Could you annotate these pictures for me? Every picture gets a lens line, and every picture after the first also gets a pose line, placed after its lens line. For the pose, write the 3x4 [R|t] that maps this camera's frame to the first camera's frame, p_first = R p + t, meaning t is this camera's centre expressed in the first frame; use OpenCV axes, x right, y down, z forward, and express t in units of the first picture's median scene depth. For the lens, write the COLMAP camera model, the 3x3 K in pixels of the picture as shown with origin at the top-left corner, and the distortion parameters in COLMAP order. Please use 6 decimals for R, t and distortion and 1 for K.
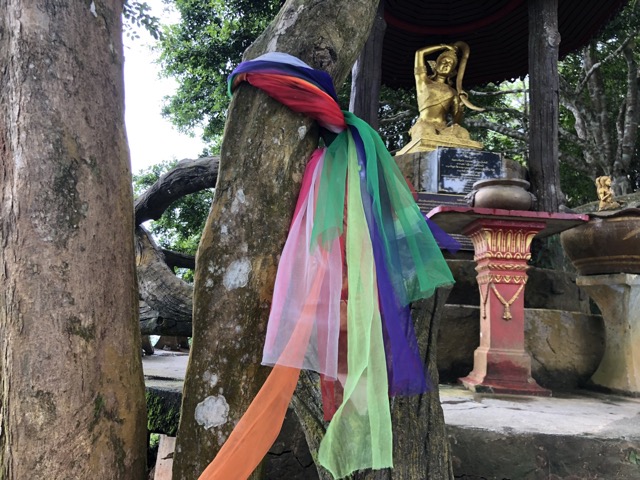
lens RADIAL K [[521.2, 0, 320.0], [0, 521.2, 240.0], [0, 0, 1]] dist [0.004937, -0.049605]
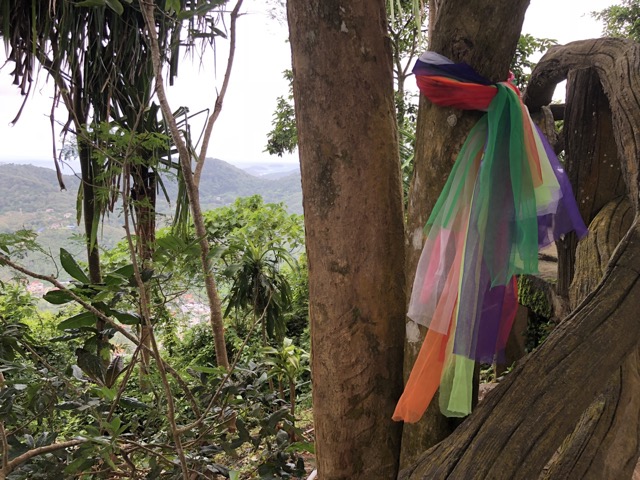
lens RADIAL K [[521.2, 0, 320.0], [0, 521.2, 240.0], [0, 0, 1]] dist [0.004937, -0.049605]
pose [[0.596190, 0.075516, -0.799284, 0.771378], [0.175690, 0.959164, 0.221670, -0.275135], [0.783384, -0.272584, 0.558576, 0.063782]]
